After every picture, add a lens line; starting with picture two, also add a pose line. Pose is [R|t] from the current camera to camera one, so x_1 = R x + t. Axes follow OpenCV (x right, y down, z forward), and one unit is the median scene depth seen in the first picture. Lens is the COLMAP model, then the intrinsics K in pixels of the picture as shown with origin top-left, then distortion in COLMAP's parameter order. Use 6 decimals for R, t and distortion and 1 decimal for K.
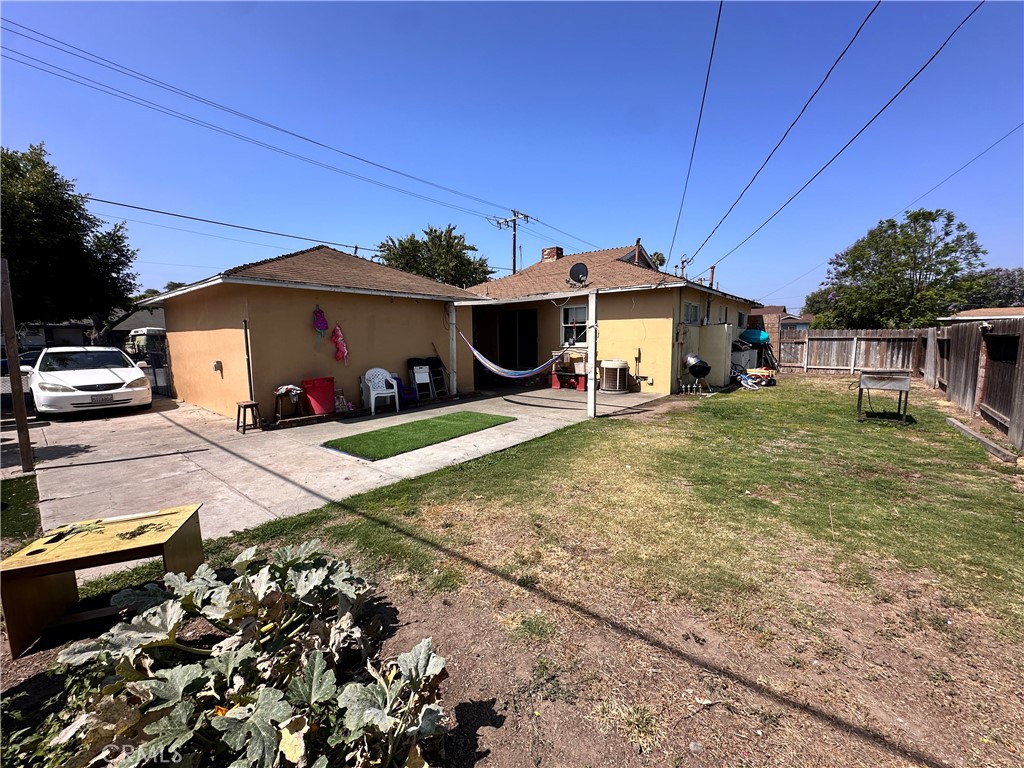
lens RADIAL K [[409.6, 0, 512.0], [0, 409.6, 384.0], [0, 0, 1]] dist [-0.004587, 0.001144]
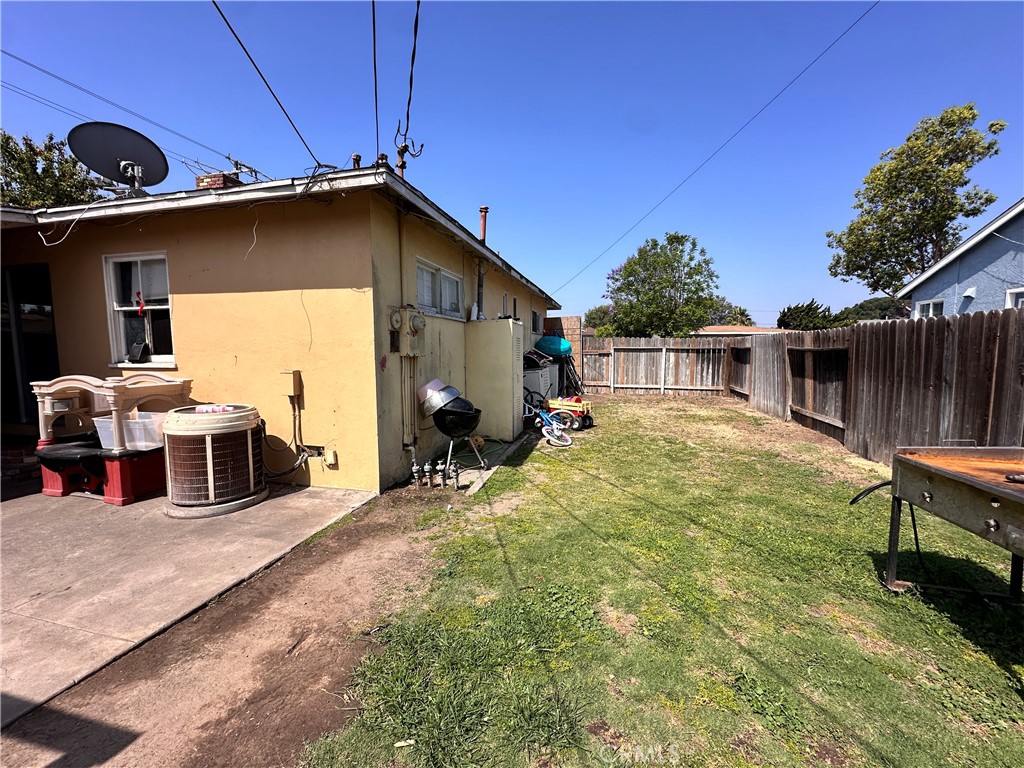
lens RADIAL K [[409.6, 0, 512.0], [0, 409.6, 384.0], [0, 0, 1]] dist [-0.004587, 0.001144]
pose [[0.900602, -0.031862, 0.433475, 0.239994], [0.043986, 0.998871, -0.017966, -0.044509], [-0.432413, 0.035247, 0.900987, 0.432960]]
